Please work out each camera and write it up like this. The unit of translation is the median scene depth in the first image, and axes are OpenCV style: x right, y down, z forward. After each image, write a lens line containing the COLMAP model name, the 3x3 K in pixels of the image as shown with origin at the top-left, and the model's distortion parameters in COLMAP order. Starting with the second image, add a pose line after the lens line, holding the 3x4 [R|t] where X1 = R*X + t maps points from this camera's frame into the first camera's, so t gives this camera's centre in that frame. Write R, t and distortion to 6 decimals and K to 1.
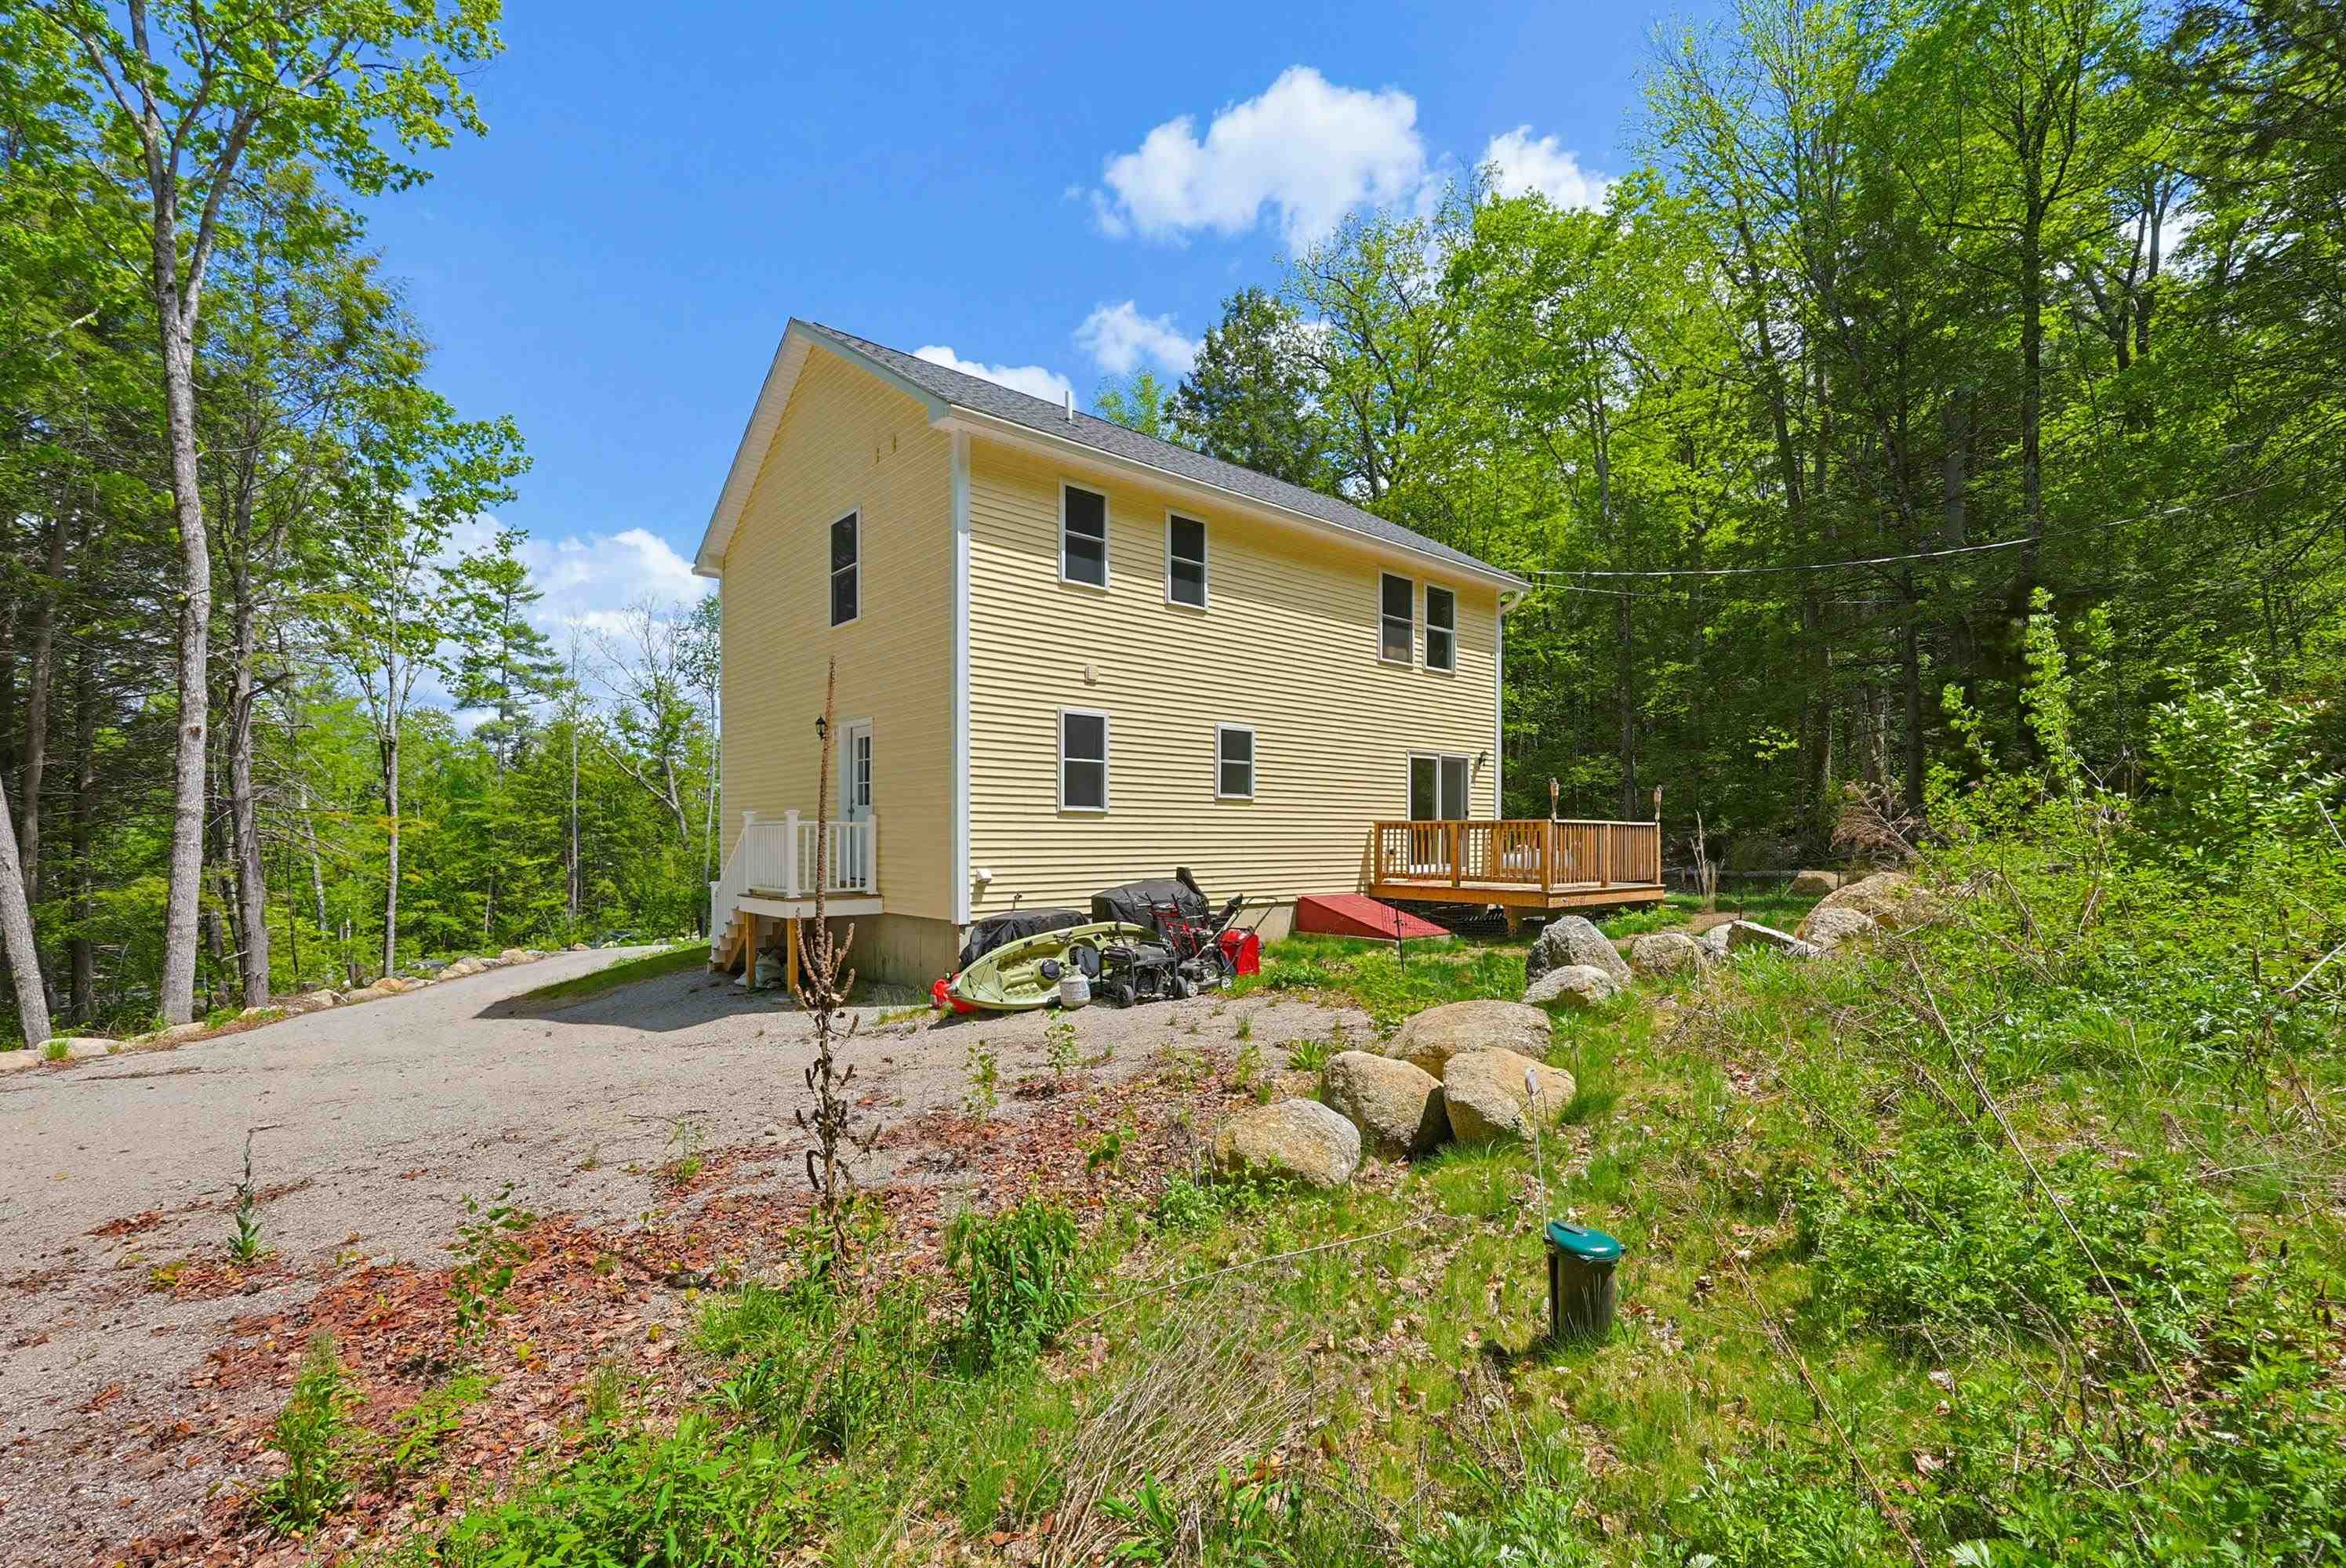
lens RADIAL K [[1027.3, 0, 1226.7], [0, 1027.3, 807.0], [0, 0, 1]] dist [-0.003746, 0.000393]
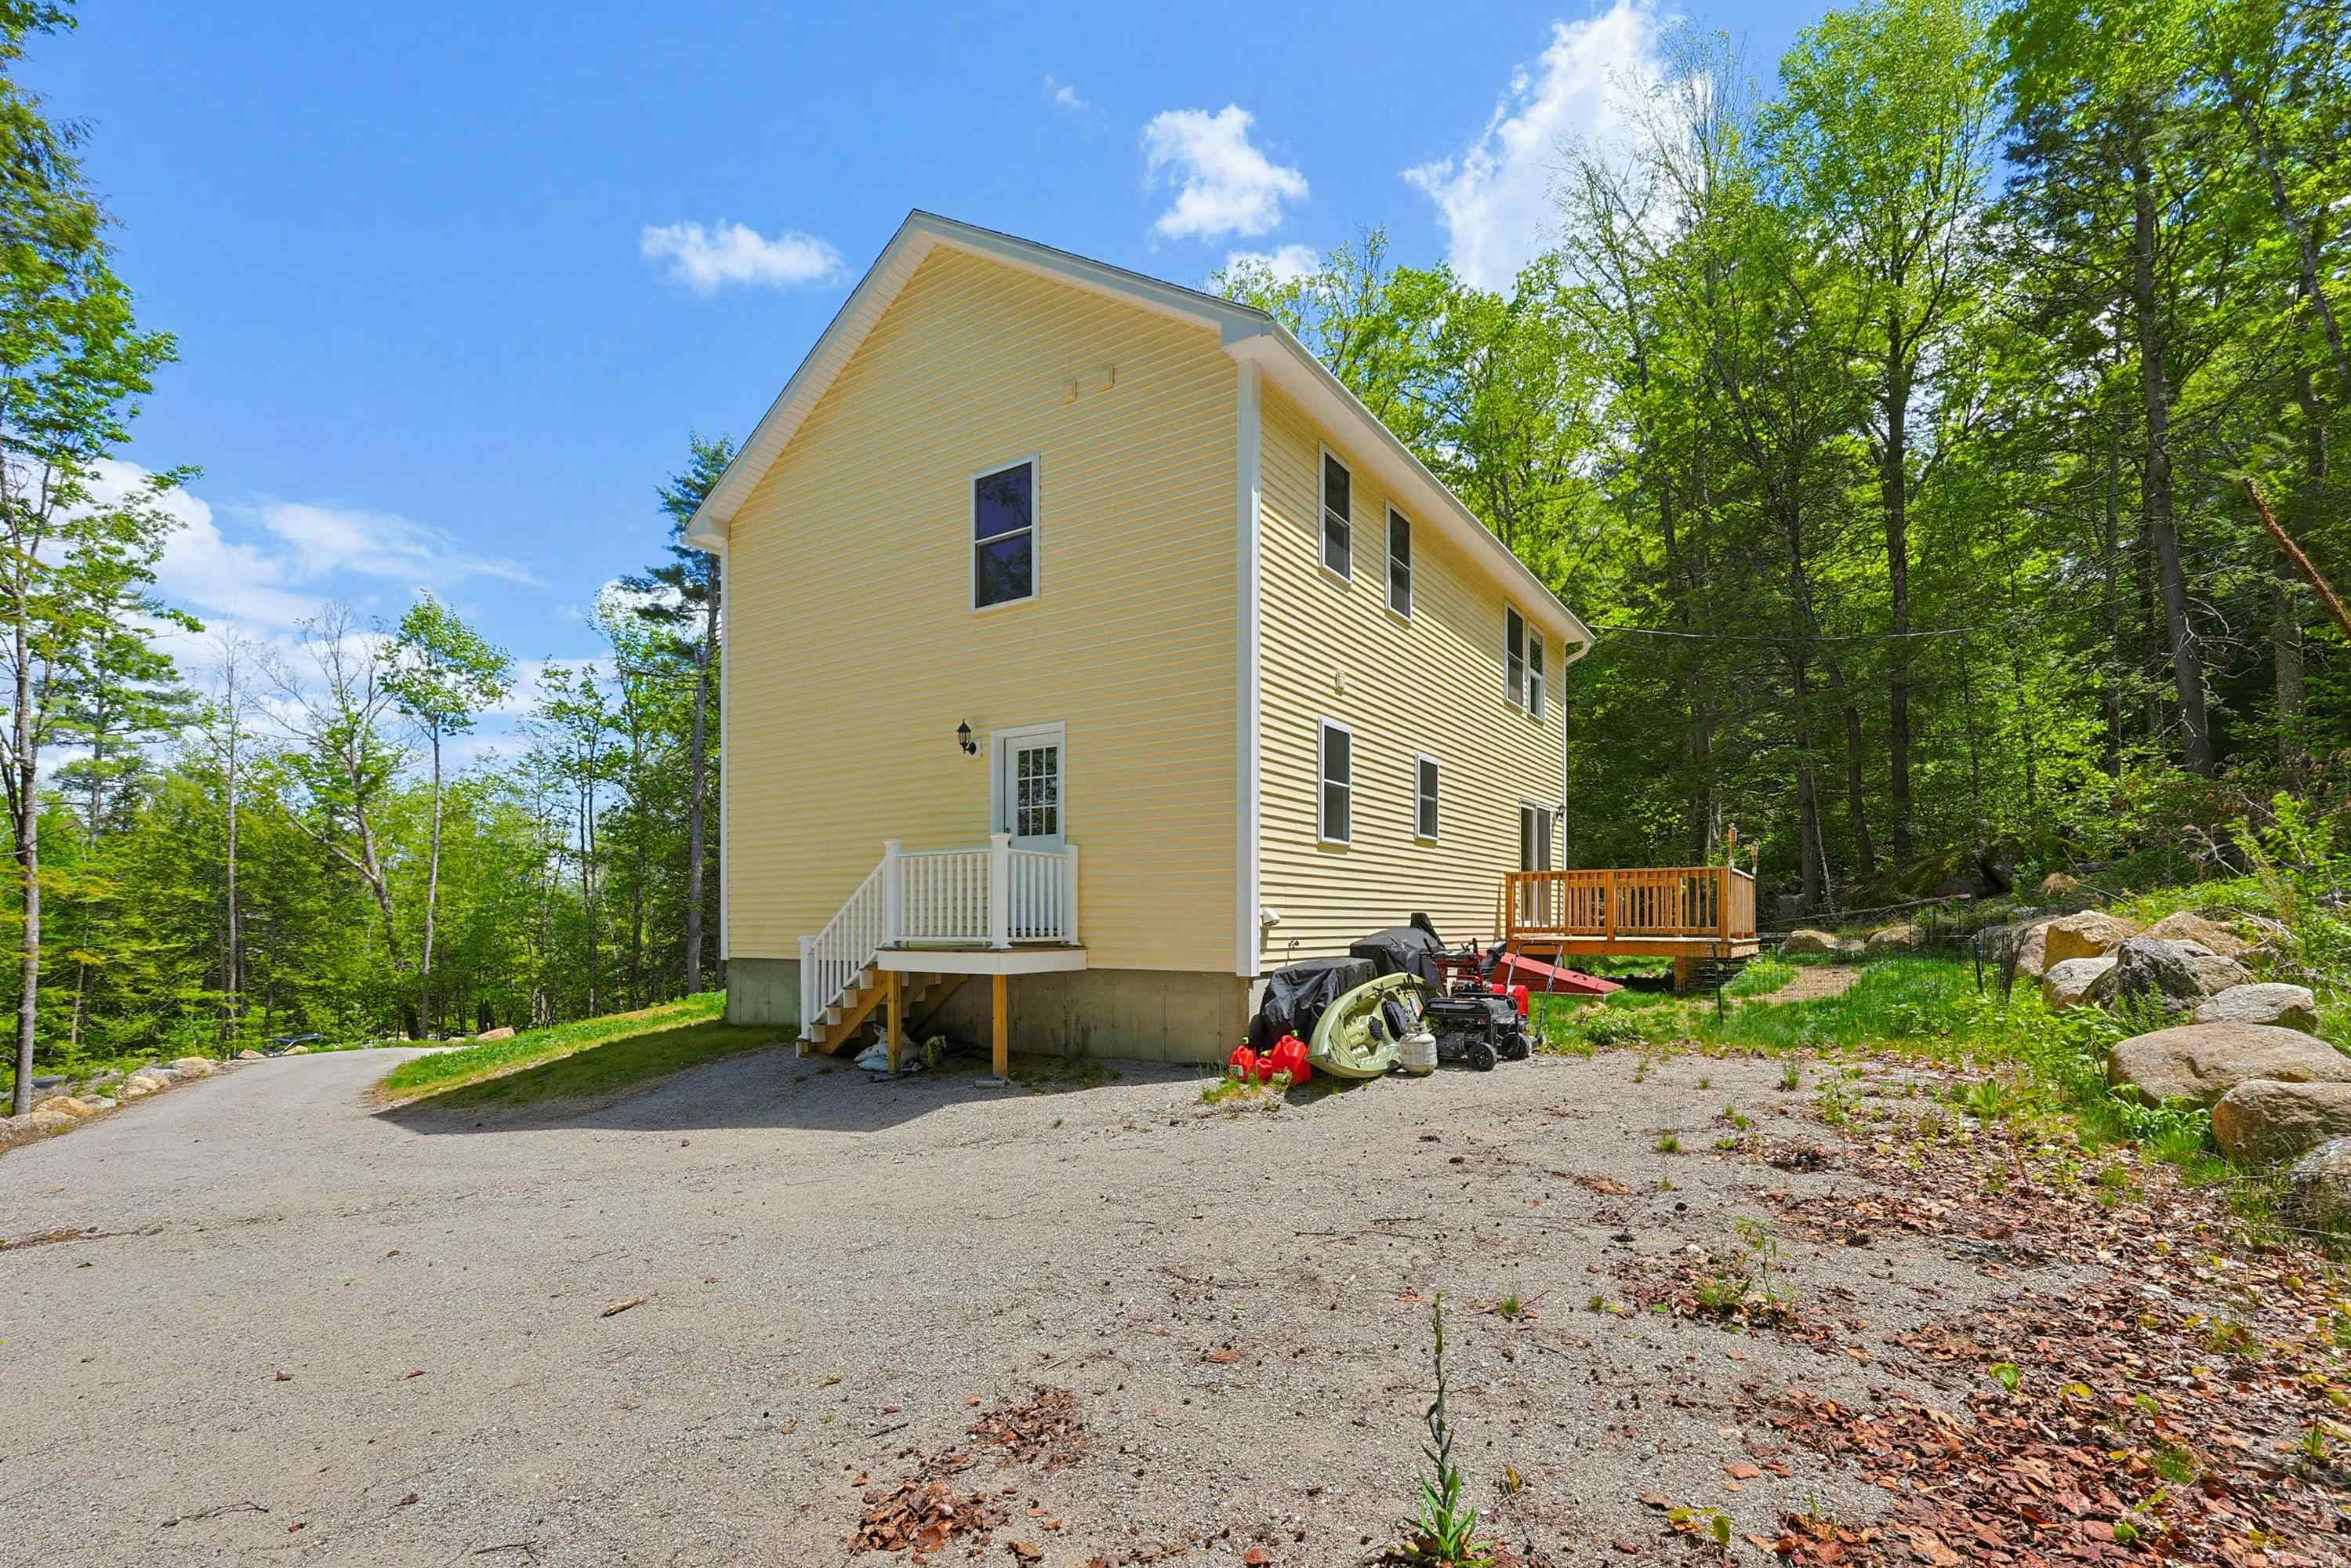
lens RADIAL K [[1029.6, 0, 1168.7], [0, 1029.6, 894.3], [0, 0, 1]] dist [-0.003746, 0.000393]
pose [[0.967338, 0.005219, 0.253437, -0.458364], [-0.004430, 0.999983, -0.003686, 0.046654], [-0.253452, 0.002443, 0.967345, 0.209238]]
